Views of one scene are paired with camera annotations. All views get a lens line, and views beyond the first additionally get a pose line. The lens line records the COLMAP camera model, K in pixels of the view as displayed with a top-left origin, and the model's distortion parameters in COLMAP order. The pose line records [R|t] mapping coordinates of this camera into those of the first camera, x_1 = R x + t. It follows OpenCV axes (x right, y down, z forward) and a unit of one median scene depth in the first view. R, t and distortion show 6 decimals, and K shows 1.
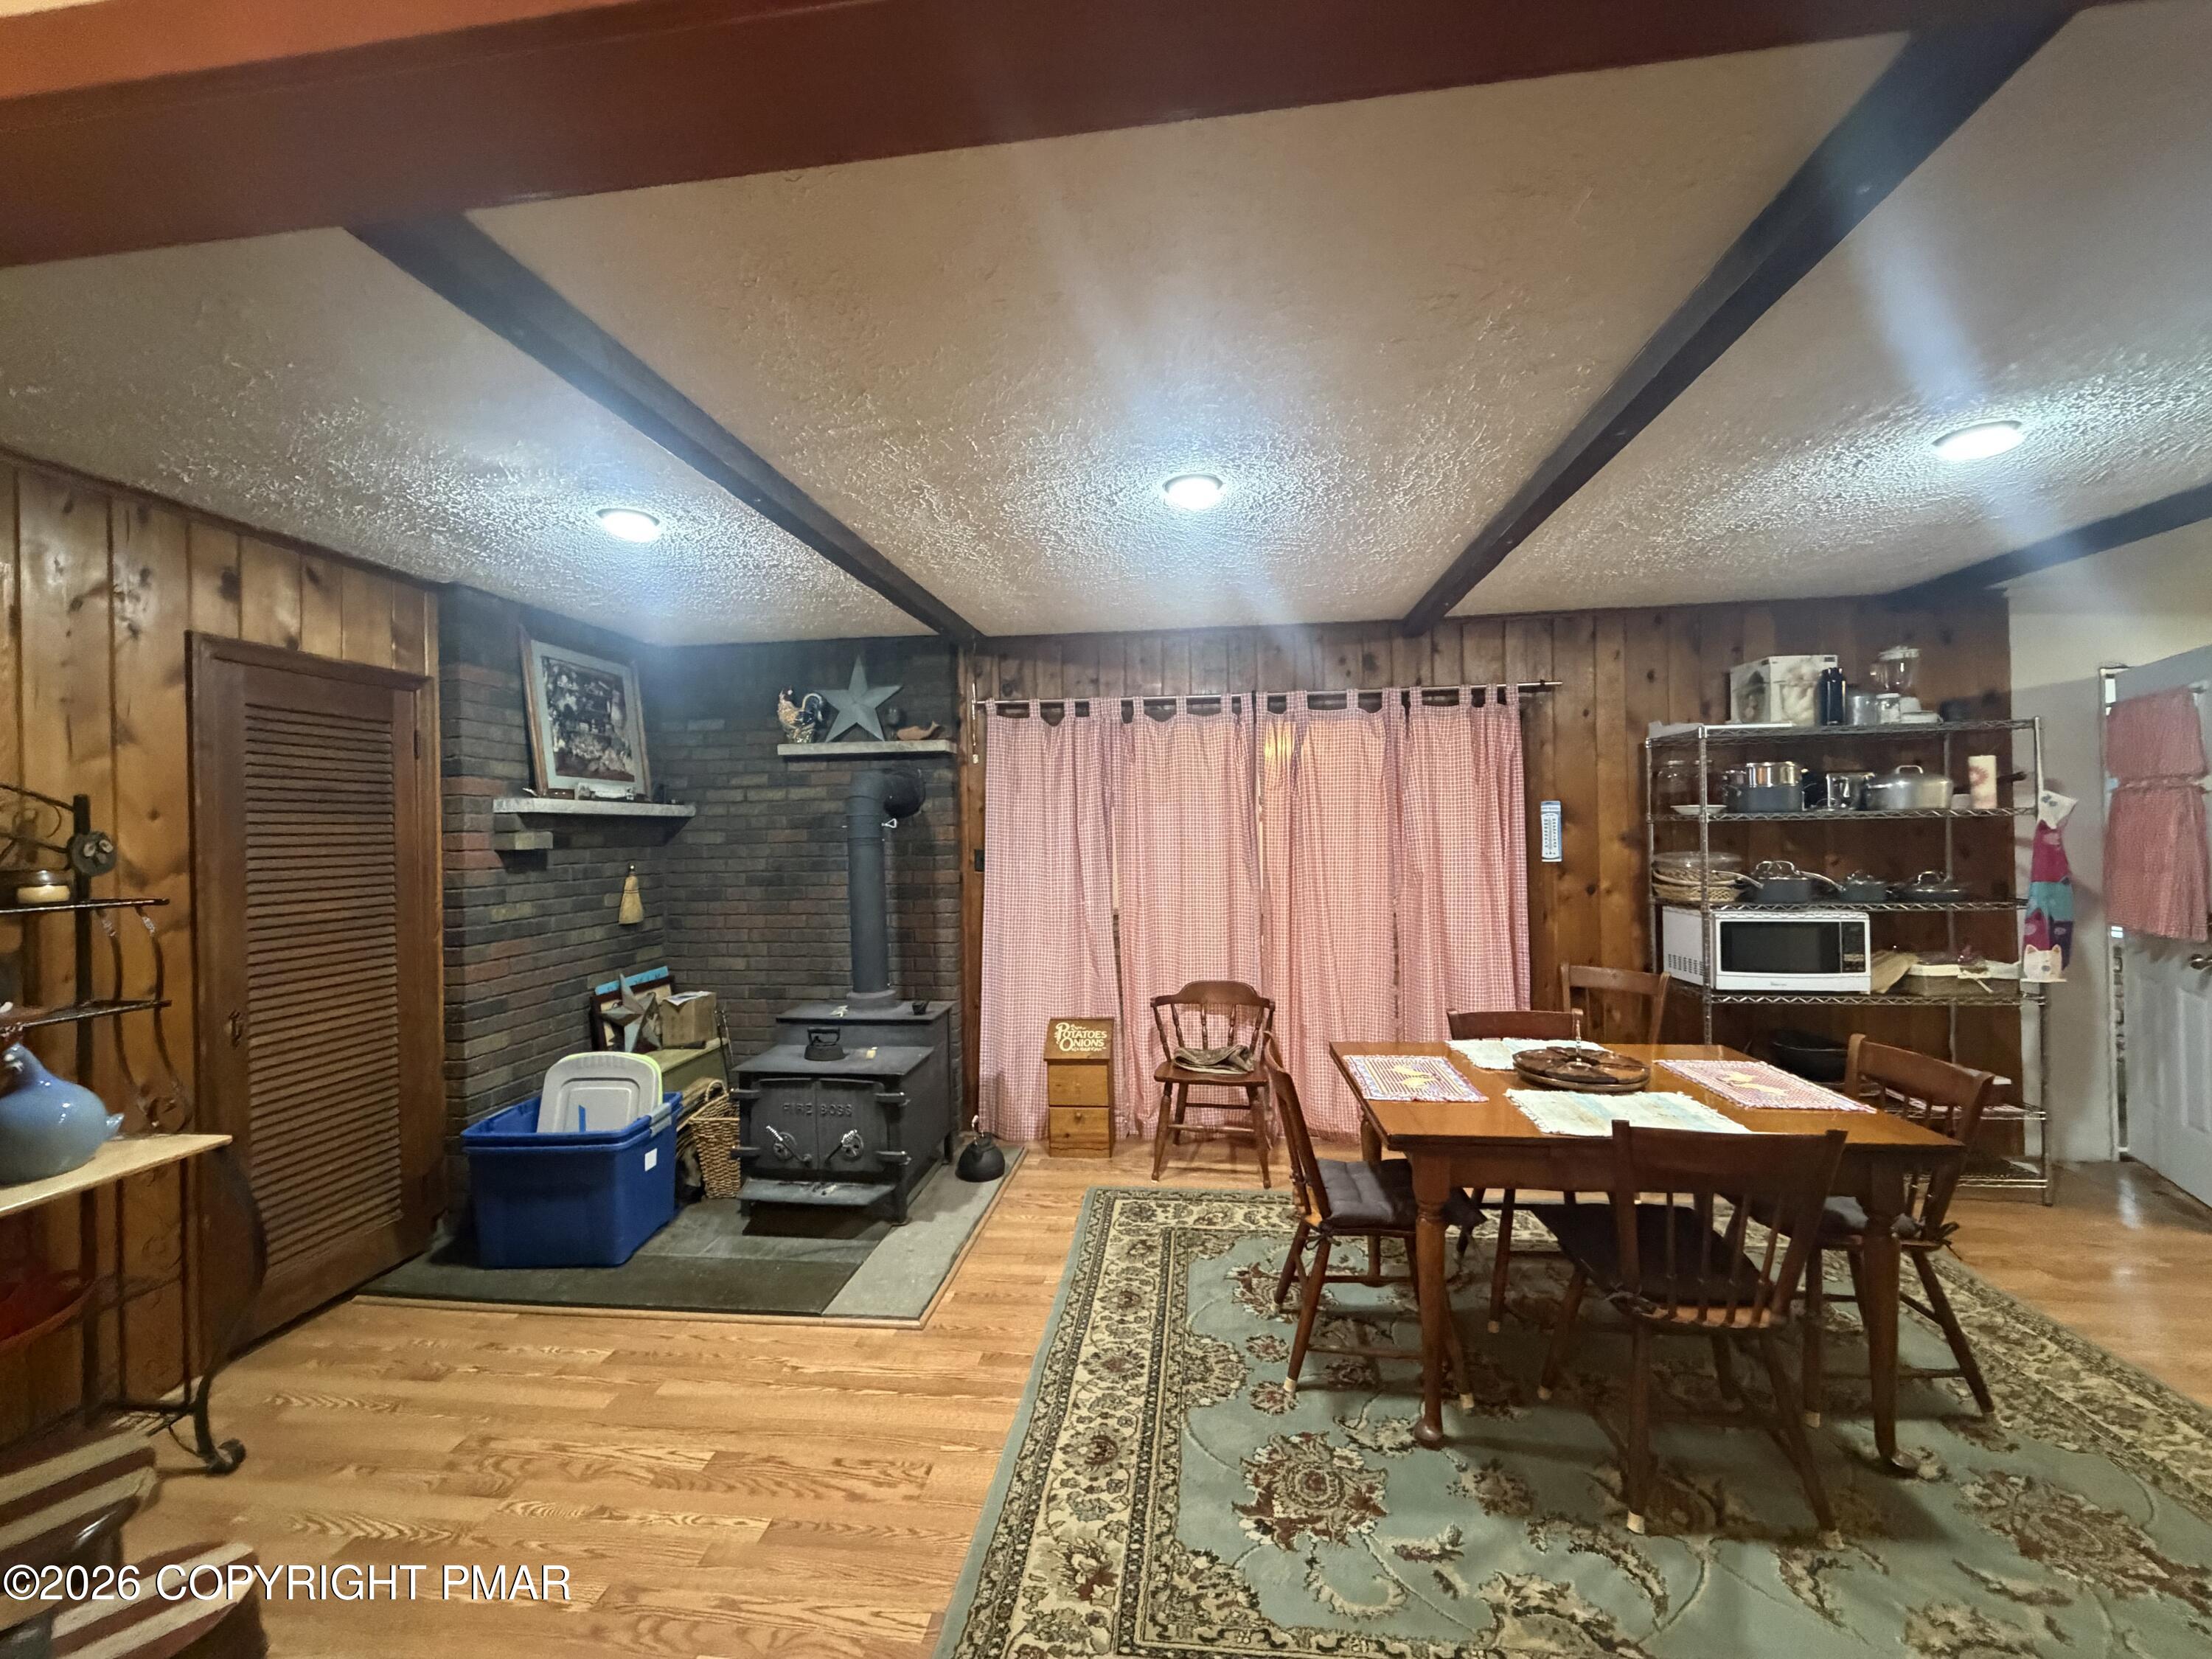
lens RADIAL K [[883.3, 0, 1103.5], [0, 883.3, 826.5], [0, 0, 1]] dist [-0.000398, -0.000024]
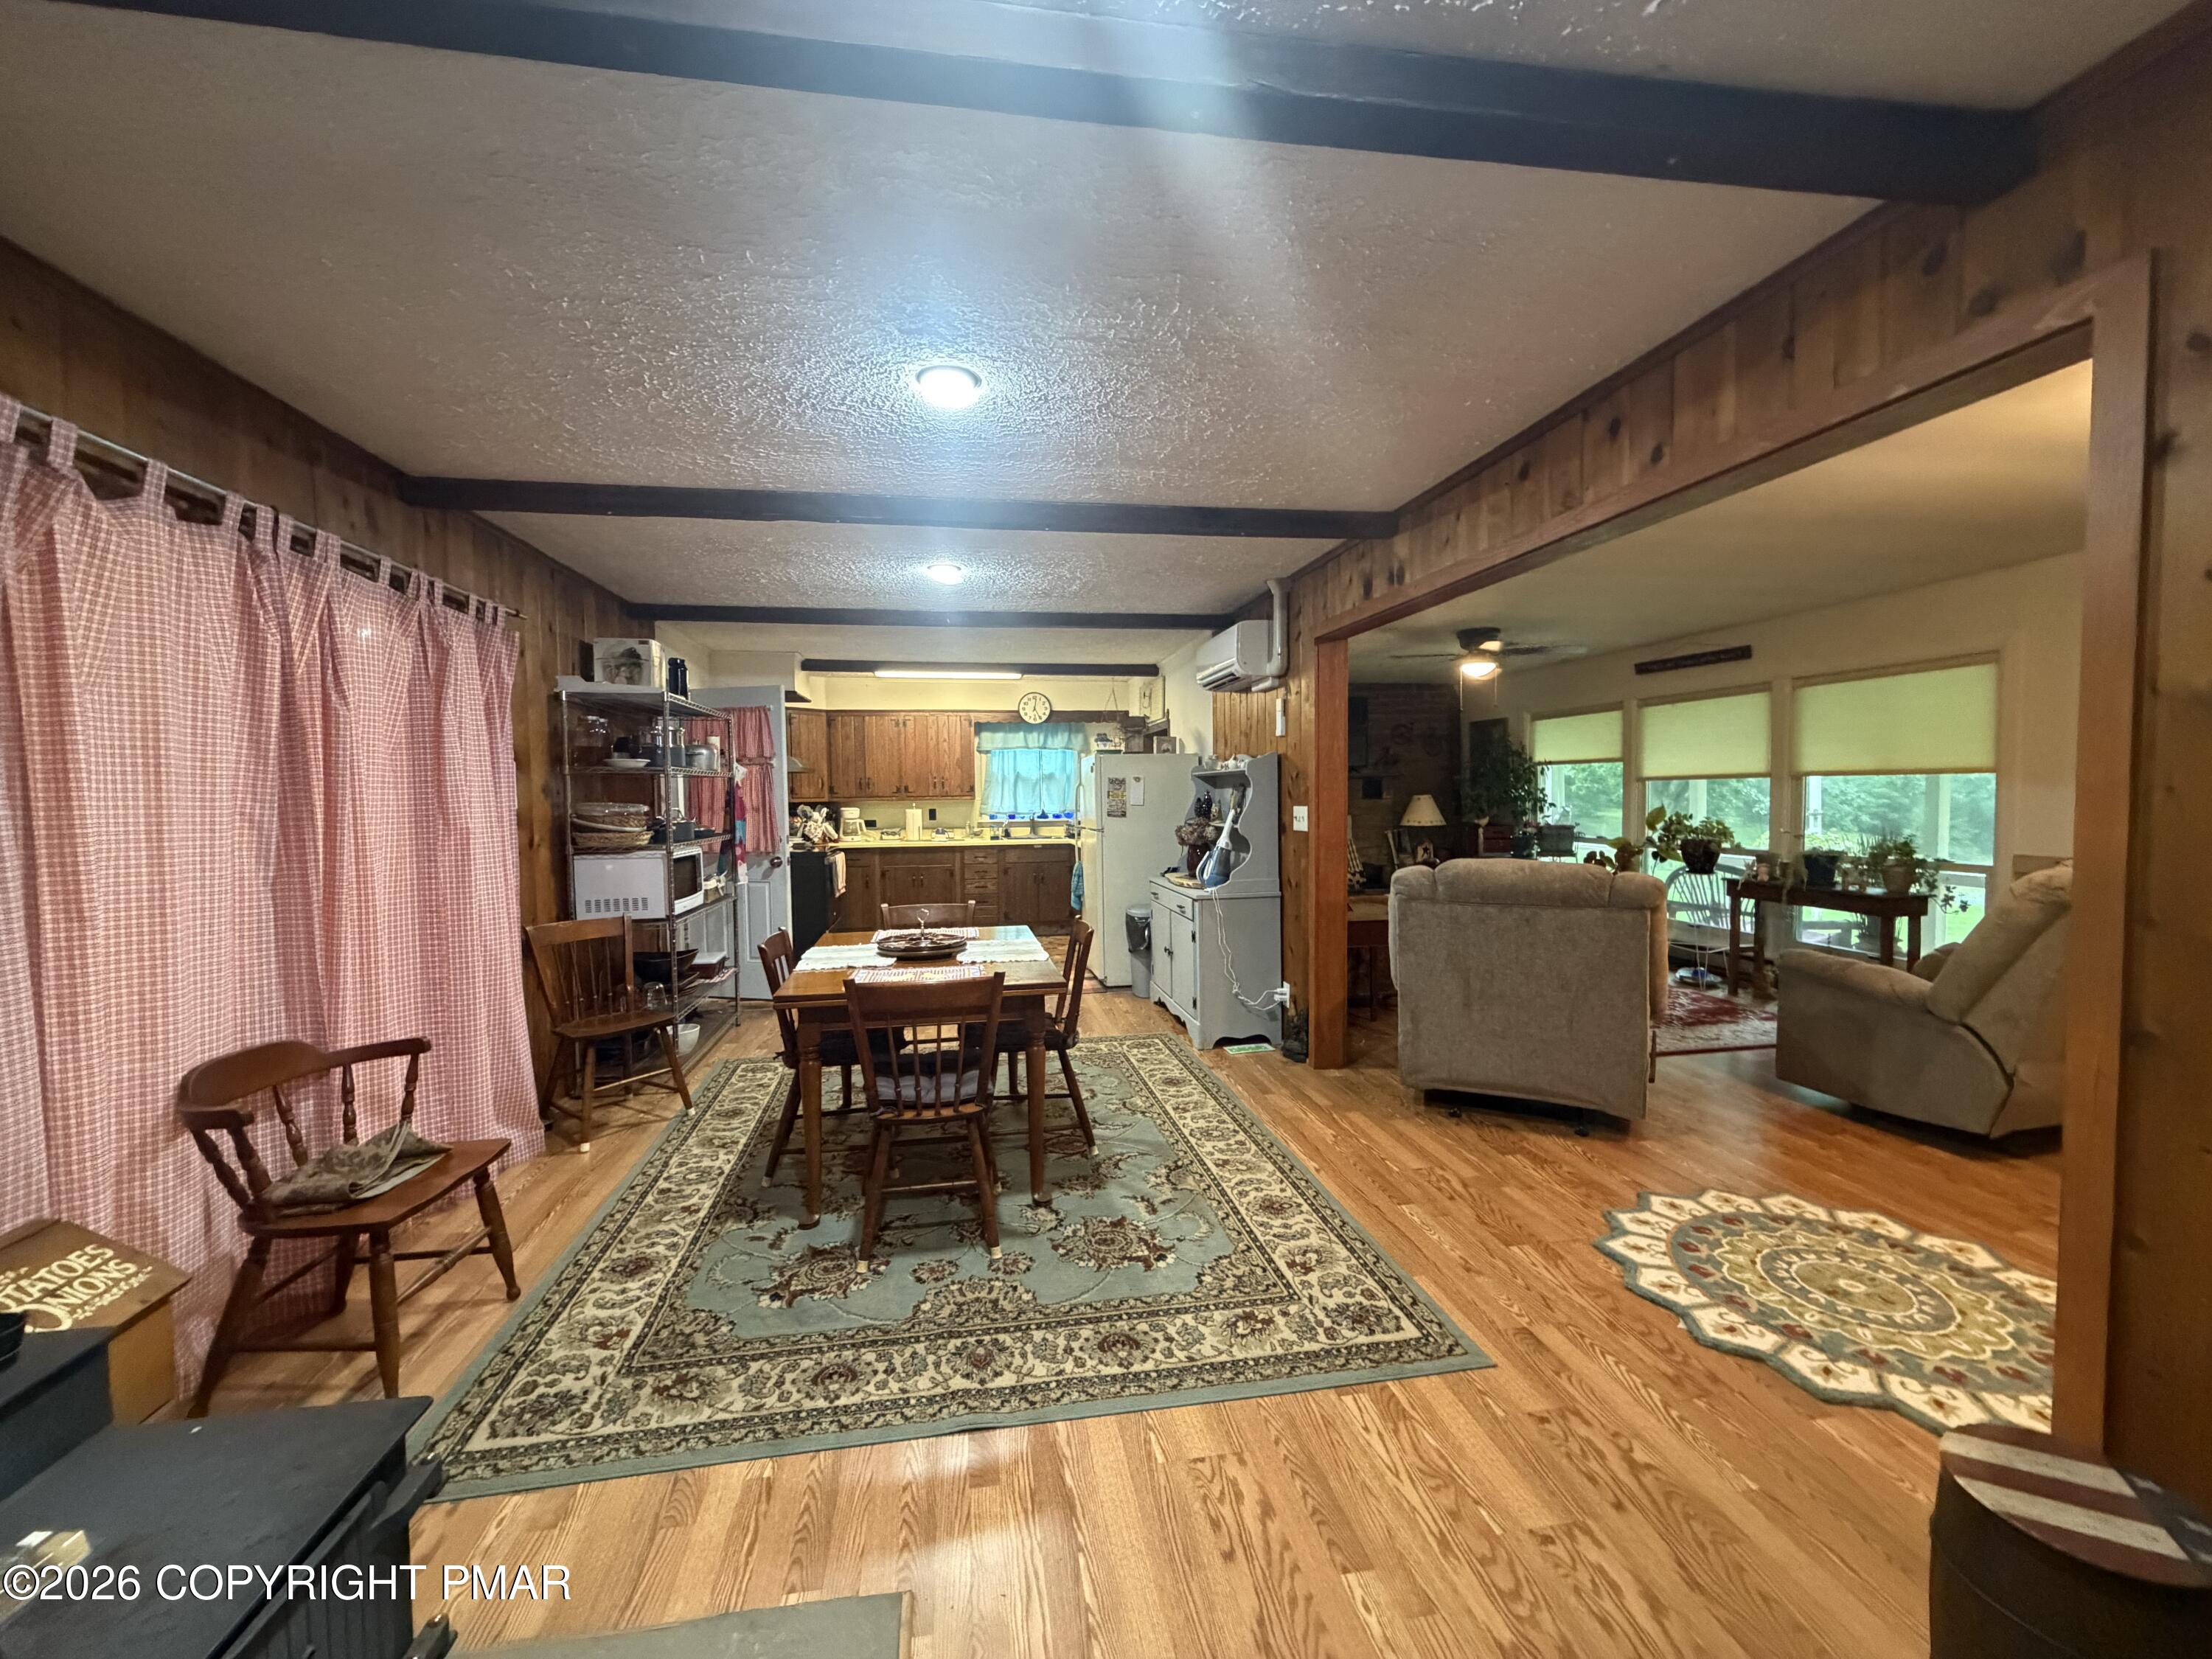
lens RADIAL K [[883.3, 0, 1095.3], [0, 883.3, 827.4], [0, 0, 1]] dist [-0.000398, -0.000024]
pose [[-0.281502, -0.017228, 0.959406, -0.871069], [0.011918, 0.999699, 0.021449, 0.068857], [-0.959487, 0.017472, -0.281212, 1.161106]]
